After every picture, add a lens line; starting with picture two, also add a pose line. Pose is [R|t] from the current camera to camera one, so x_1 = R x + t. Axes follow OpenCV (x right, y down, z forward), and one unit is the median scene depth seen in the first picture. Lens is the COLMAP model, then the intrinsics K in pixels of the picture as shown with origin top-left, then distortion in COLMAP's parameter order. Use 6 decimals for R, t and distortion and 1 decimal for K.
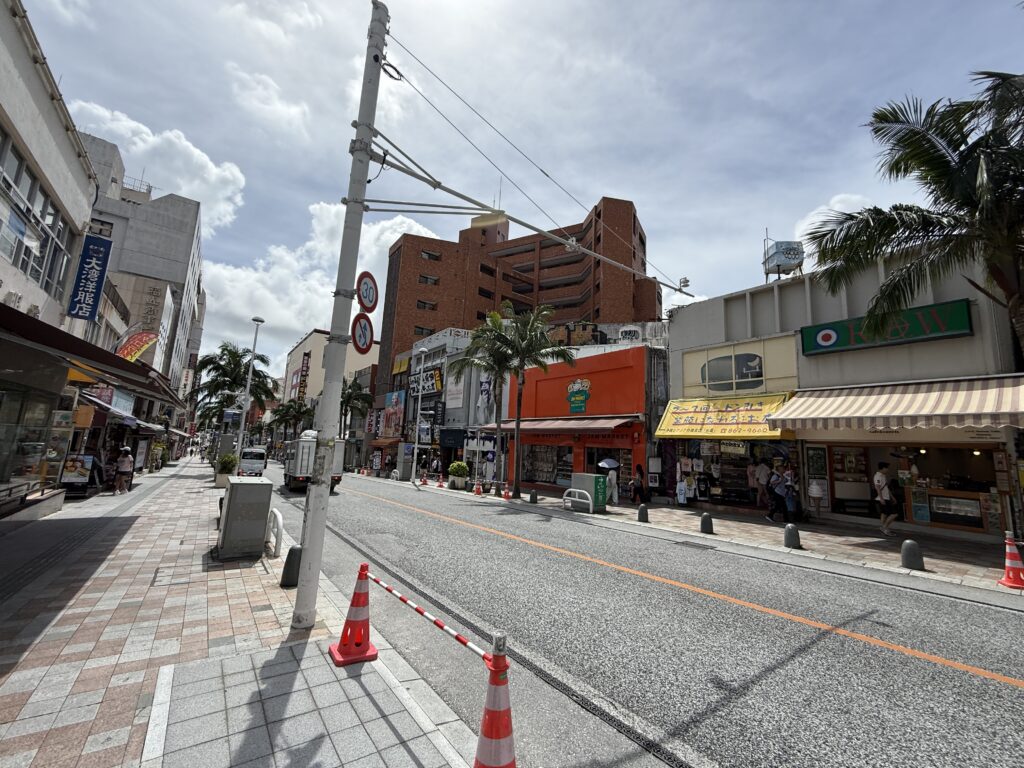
lens RADIAL K [[414.8, 0, 512.0], [0, 414.8, 384.0], [0, 0, 1]] dist [0.001274, 0.000101]
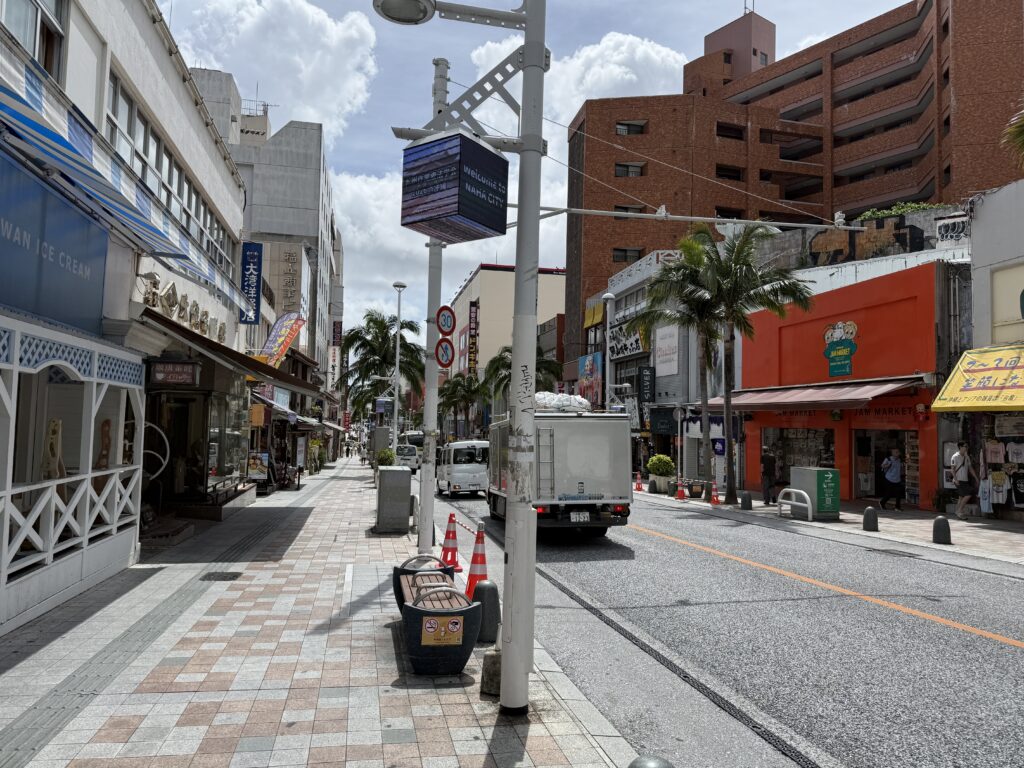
lens RADIAL K [[714.9, 0, 512.0], [0, 714.9, 384.0], [0, 0, 1]] dist [0.147635, -0.219572]
pose [[0.909343, -0.057136, -0.412104, 0.133173], [0.089460, 0.994208, 0.059559, -0.023384], [0.406314, -0.091027, 0.909188, -0.174366]]
